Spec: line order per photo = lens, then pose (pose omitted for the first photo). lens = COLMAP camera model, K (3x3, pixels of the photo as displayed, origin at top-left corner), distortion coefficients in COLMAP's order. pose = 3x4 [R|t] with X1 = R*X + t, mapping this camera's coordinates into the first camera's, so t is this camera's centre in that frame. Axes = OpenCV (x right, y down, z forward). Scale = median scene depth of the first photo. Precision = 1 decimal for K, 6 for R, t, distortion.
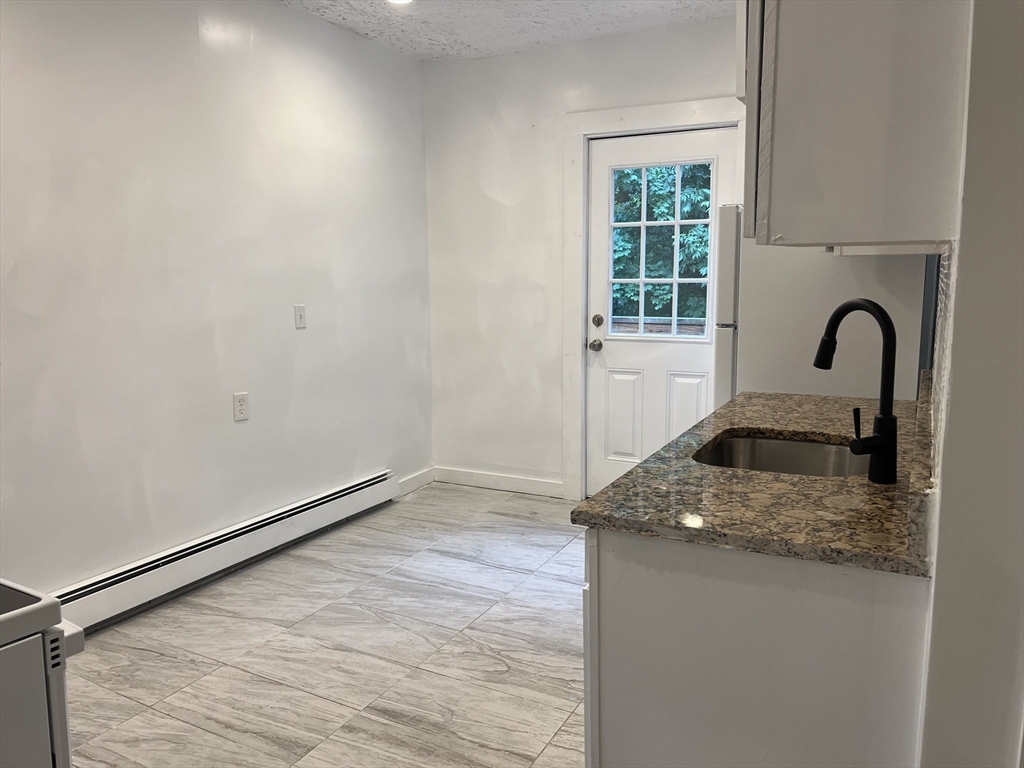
lens RADIAL K [[779.3, 0, 518.9], [0, 779.3, 387.5], [0, 0, 1]] dist [0.069888, -0.084126]
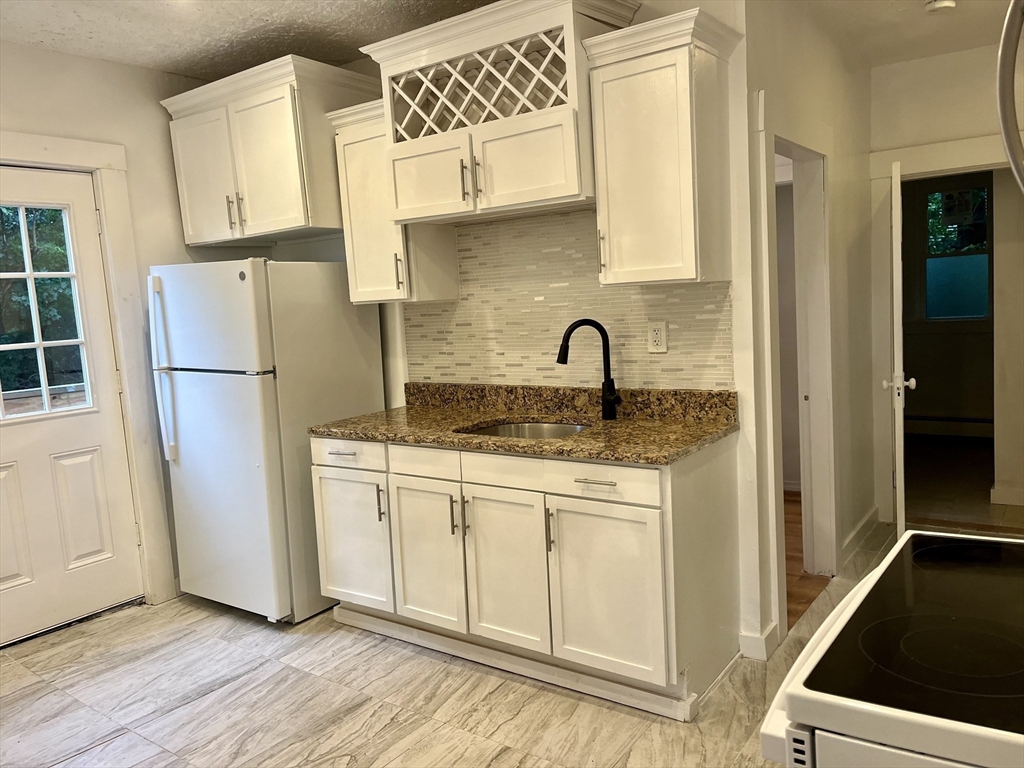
lens RADIAL K [[779.3, 0, 518.9], [0, 779.3, 387.5], [0, 0, 1]] dist [0.069888, -0.084126]
pose [[0.132640, -0.108711, 0.985185, -0.604664], [0.202578, 0.975958, 0.080419, -0.062726], [-0.970242, 0.188910, 0.151473, 0.431897]]
